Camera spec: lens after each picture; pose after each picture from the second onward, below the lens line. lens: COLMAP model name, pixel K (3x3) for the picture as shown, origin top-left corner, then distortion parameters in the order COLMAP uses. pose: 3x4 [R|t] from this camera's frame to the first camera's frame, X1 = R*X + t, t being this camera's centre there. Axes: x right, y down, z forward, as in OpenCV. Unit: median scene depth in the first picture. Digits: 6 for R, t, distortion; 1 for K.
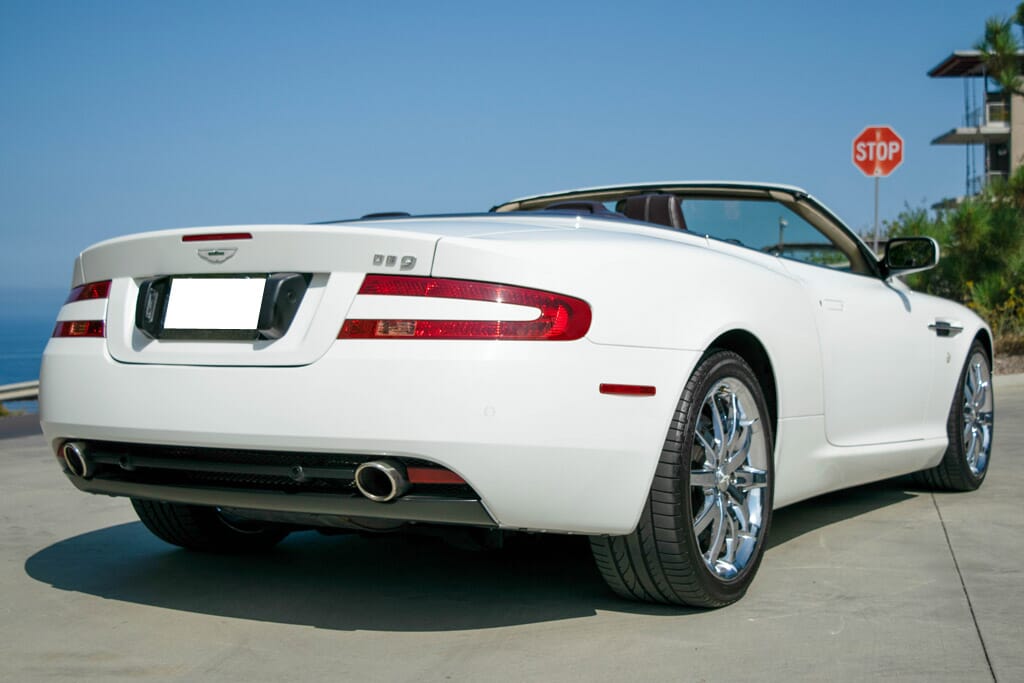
lens RADIAL K [[1426.3, 0, 512.1], [0, 1426.3, 337.2], [0, 0, 1]] dist [-0.088332, 0.000000]
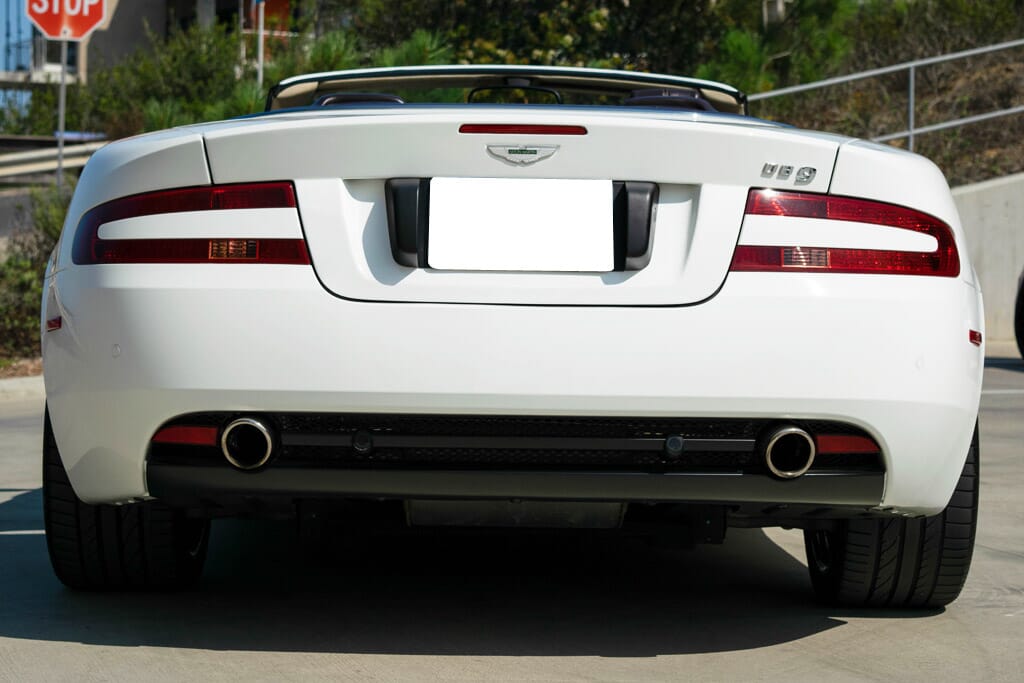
lens RADIAL K [[2242.4, 0, 512.6], [0, 2242.4, 341.0], [0, 0, 1]] dist [0.041923, 0.000000]
pose [[0.865188, -0.000930, 0.501447, -0.792402], [-0.010852, 0.999729, 0.020578, 0.014708], [-0.501330, -0.023245, 0.864944, 0.002976]]
